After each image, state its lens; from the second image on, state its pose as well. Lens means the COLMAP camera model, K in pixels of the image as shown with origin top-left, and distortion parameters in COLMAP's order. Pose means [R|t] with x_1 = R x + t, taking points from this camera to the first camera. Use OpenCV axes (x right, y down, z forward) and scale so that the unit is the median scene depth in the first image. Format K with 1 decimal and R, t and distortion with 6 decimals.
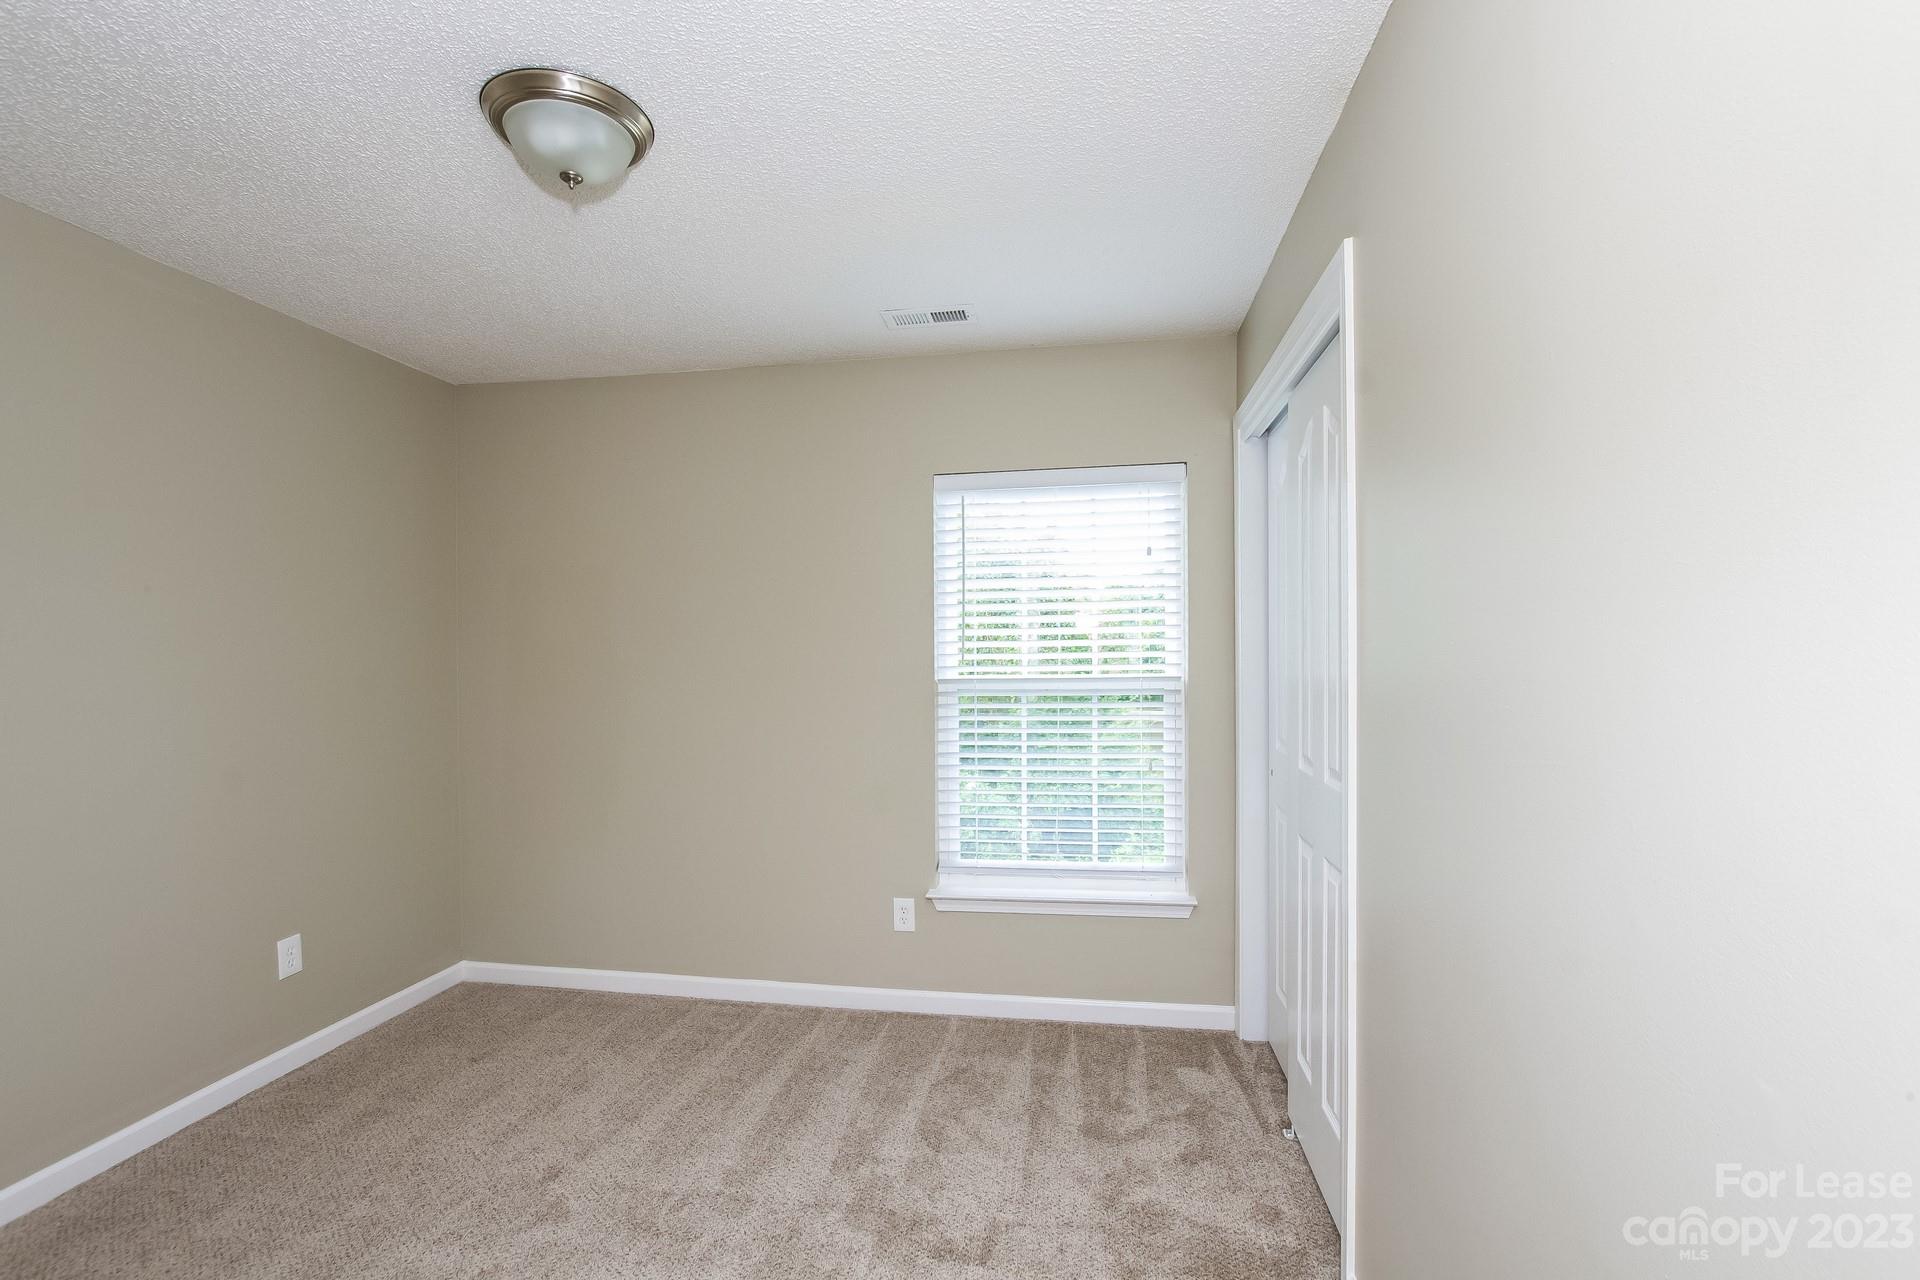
lens RADIAL K [[754.5, 0, 965.8], [0, 754.5, 651.7], [0, 0, 1]] dist [-0.063533, 0.006058]
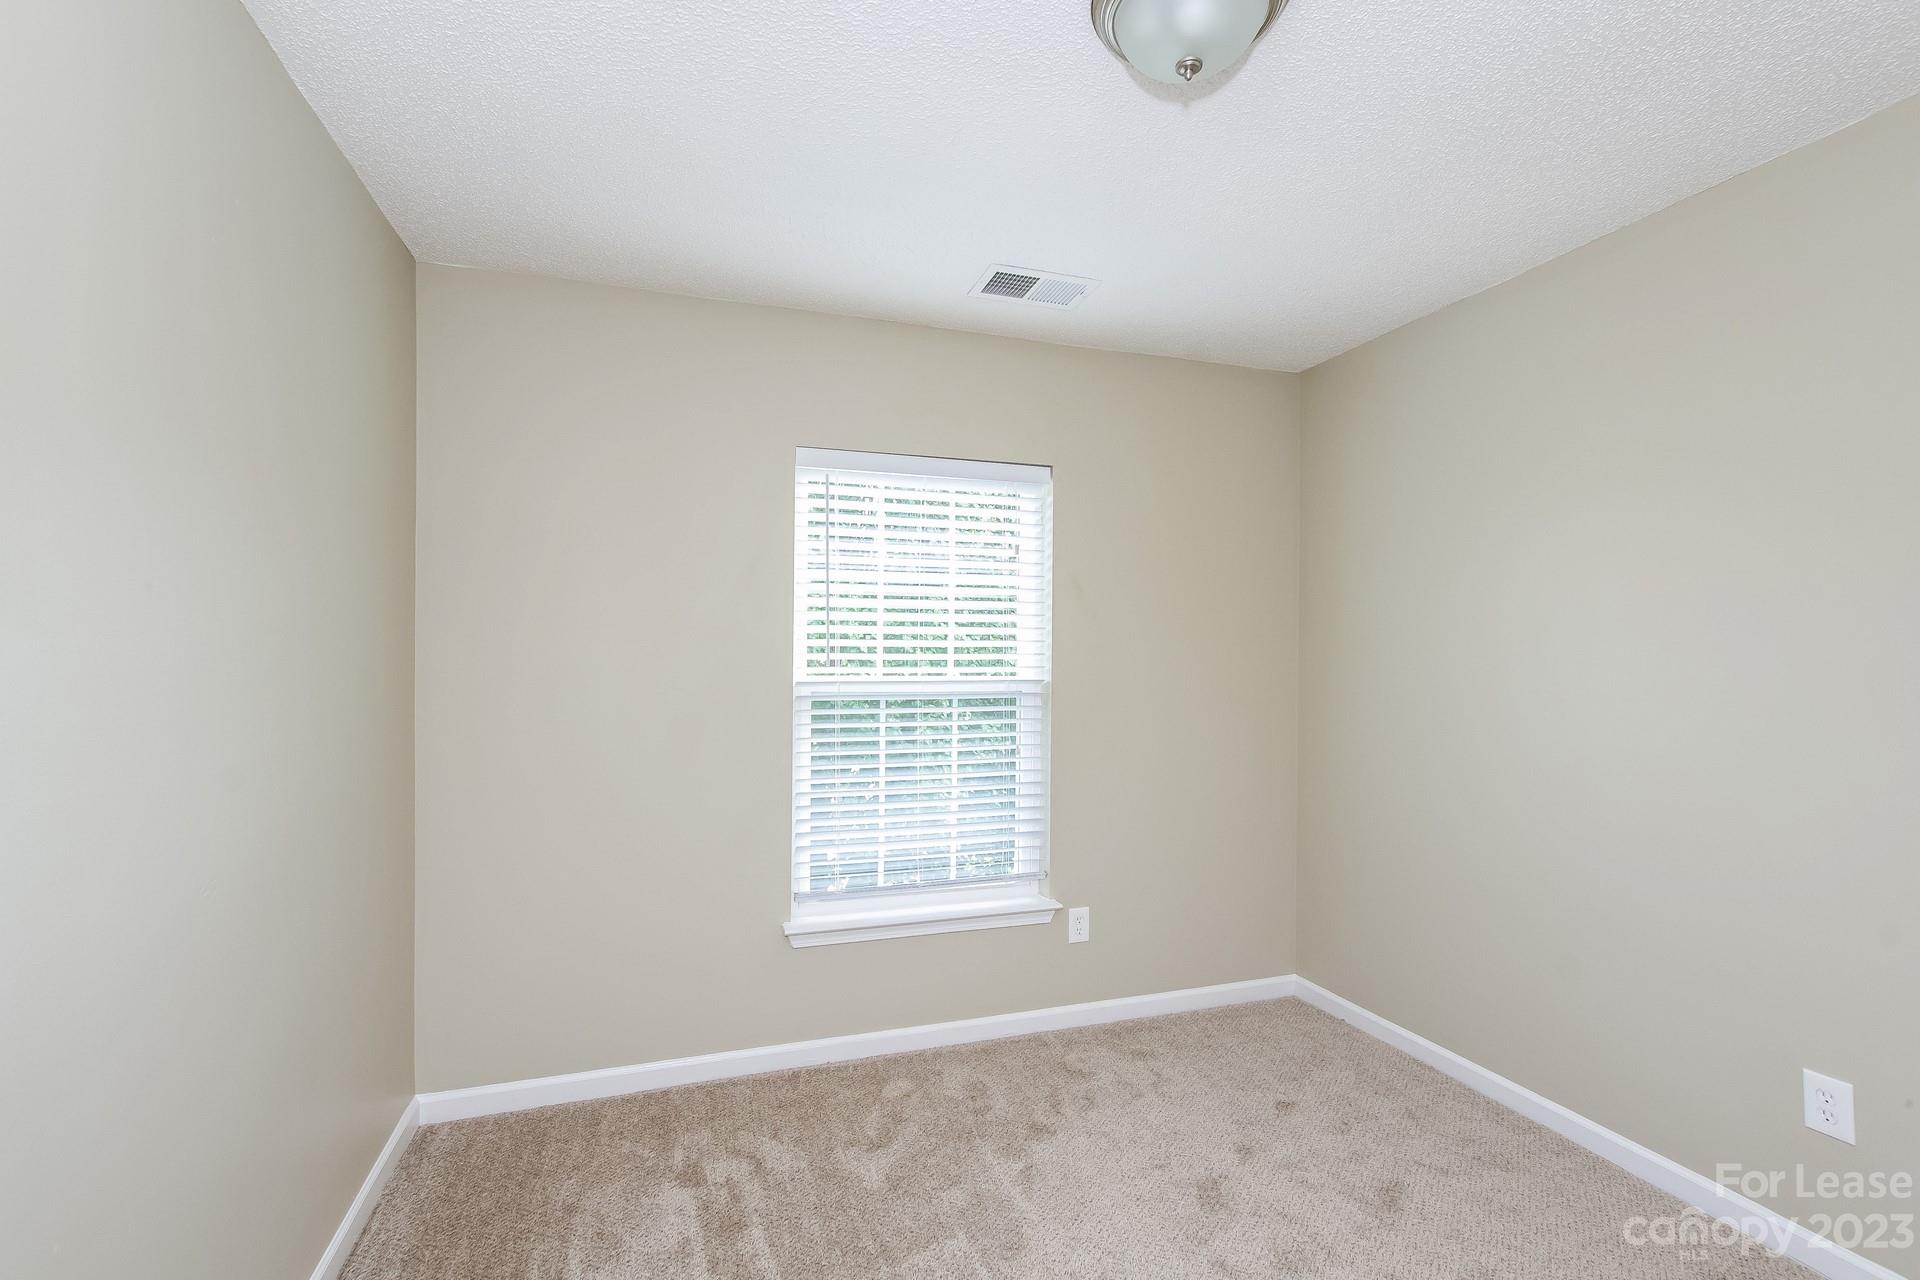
lens RADIAL K [[854.7, 0, 942.8], [0, 854.7, 661.7], [0, 0, 1]] dist [-0.024144, 0.010309]
pose [[0.898161, 0.012590, 0.439487, -0.319470], [-0.017392, 0.999825, 0.006901, 0.004201], [-0.439323, -0.013842, 0.898223, 0.043492]]
